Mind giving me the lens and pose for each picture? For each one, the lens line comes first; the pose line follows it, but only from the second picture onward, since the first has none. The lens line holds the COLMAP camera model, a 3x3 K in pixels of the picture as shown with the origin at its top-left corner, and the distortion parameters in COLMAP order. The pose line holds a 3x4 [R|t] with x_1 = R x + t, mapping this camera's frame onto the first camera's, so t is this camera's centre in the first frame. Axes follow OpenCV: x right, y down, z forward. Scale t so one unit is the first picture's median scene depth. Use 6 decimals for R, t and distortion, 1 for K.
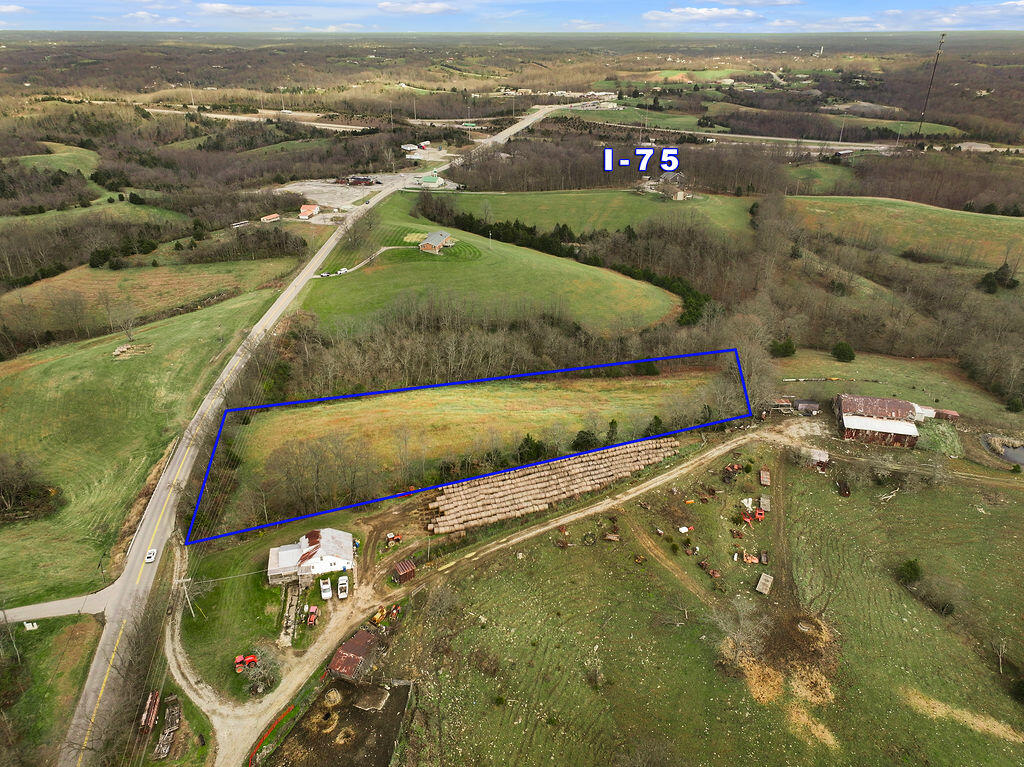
lens RADIAL K [[718.6, 0, 515.0], [0, 718.6, 378.6], [0, 0, 1]] dist [-0.006874, 0.019859]
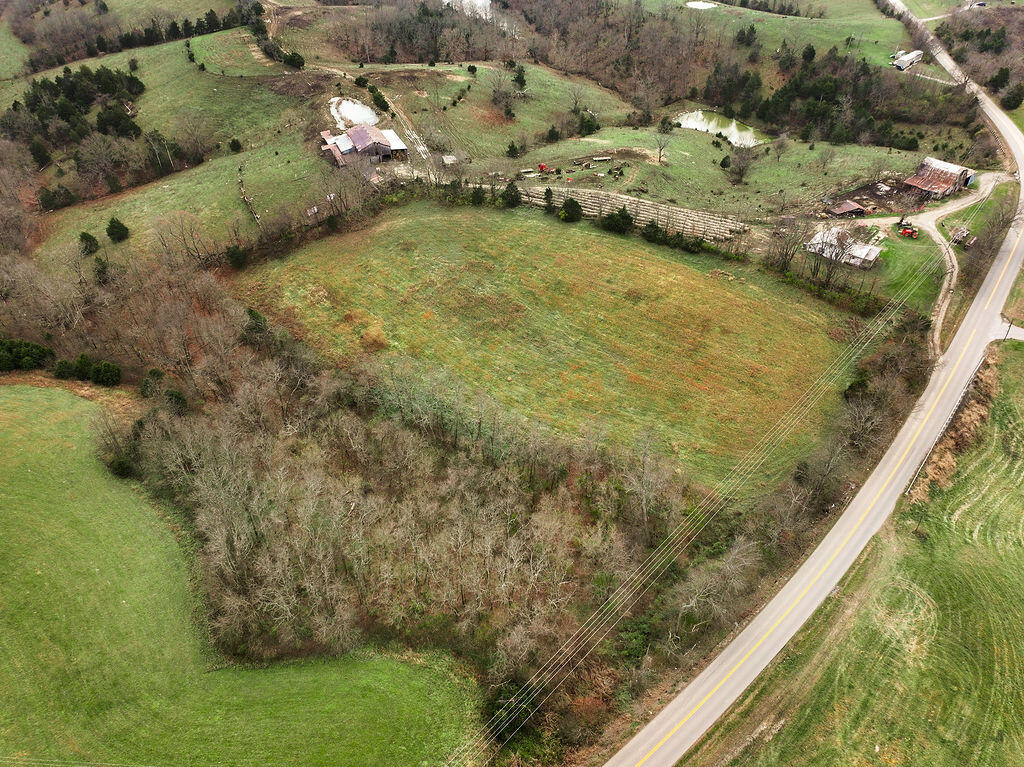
lens RADIAL K [[718.6, 0, 515.0], [0, 718.6, 378.6], [0, 0, 1]] dist [-0.006874, 0.019859]
pose [[-0.616095, -0.504199, 0.605153, -0.726479], [0.351115, 0.511932, 0.783992, -0.758159], [-0.705085, 0.695492, -0.138367, 1.558699]]
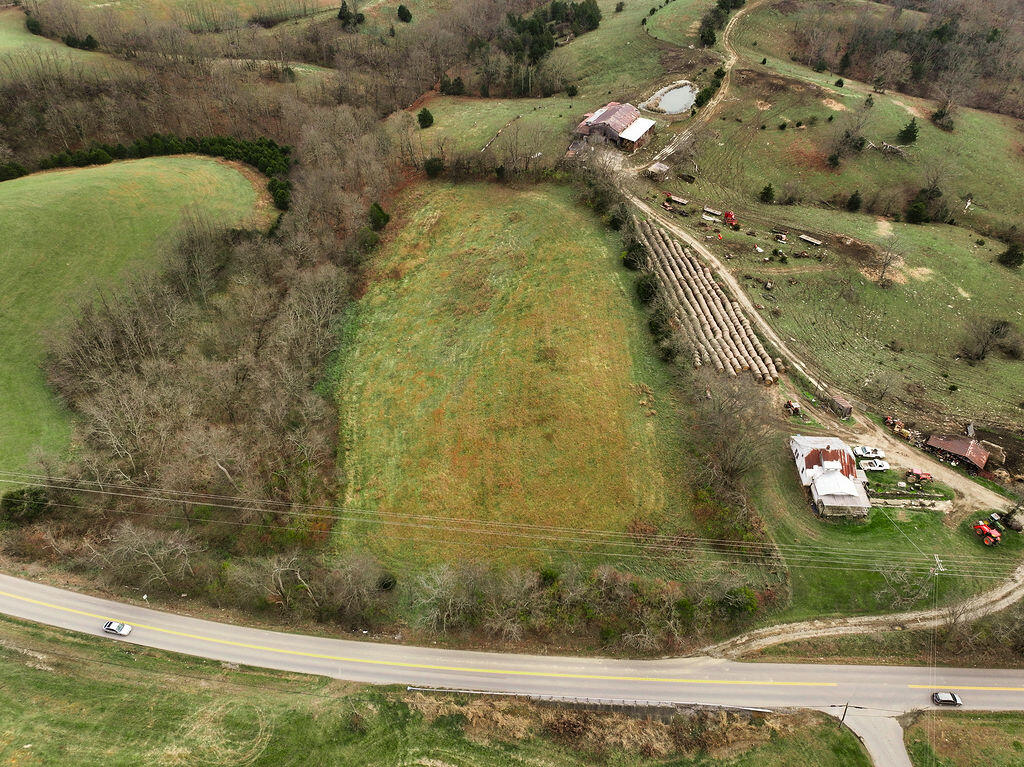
lens RADIAL K [[718.6, 0, 515.0], [0, 718.6, 378.6], [0, 0, 1]] dist [-0.006874, 0.019859]
pose [[0.269125, -0.642511, 0.717462, -0.829368], [0.422424, 0.748215, 0.511597, -0.391803], [-0.865523, 0.165390, 0.472775, 0.795373]]
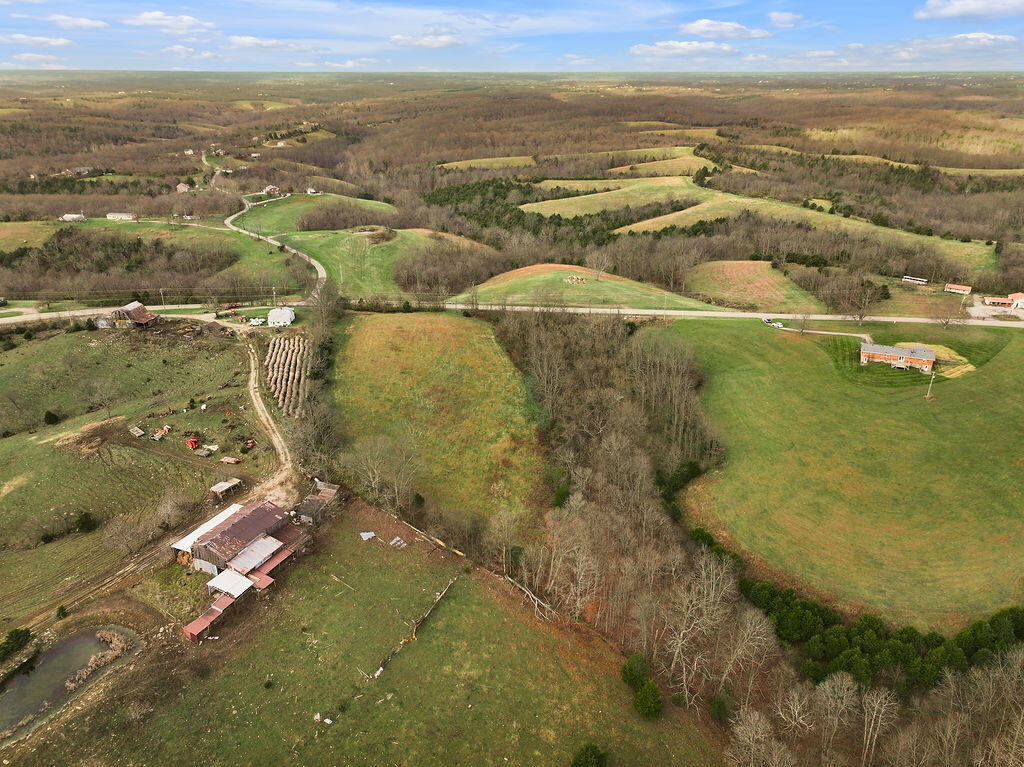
lens RADIAL K [[718.6, 0, 515.0], [0, 718.6, 378.6], [0, 0, 1]] dist [-0.006874, 0.019859]
pose [[-0.174497, 0.392655, -0.902980, 1.342543], [-0.442637, 0.787886, 0.428145, -0.691121], [0.879559, 0.474402, 0.036320, 1.413431]]
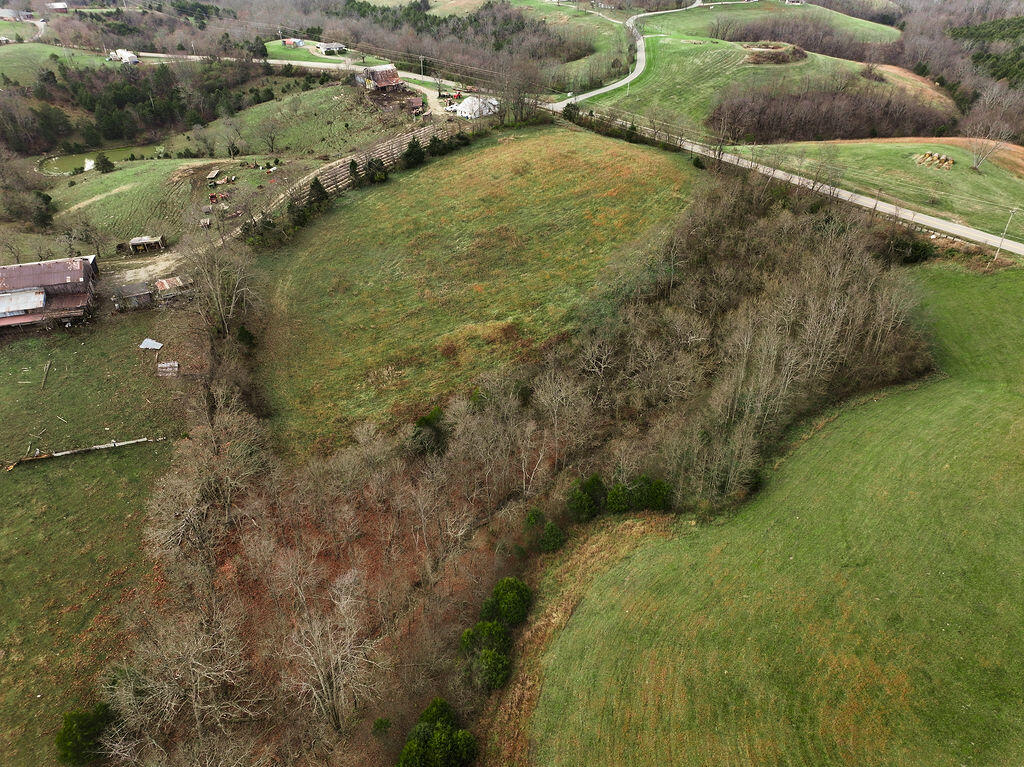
lens RADIAL K [[718.6, 0, 515.0], [0, 718.6, 378.6], [0, 0, 1]] dist [-0.006874, 0.019859]
pose [[-0.834106, 0.317725, -0.450908, 0.558243], [-0.245722, 0.517836, 0.819430, -0.745635], [0.493850, 0.794290, -0.353859, 1.916086]]
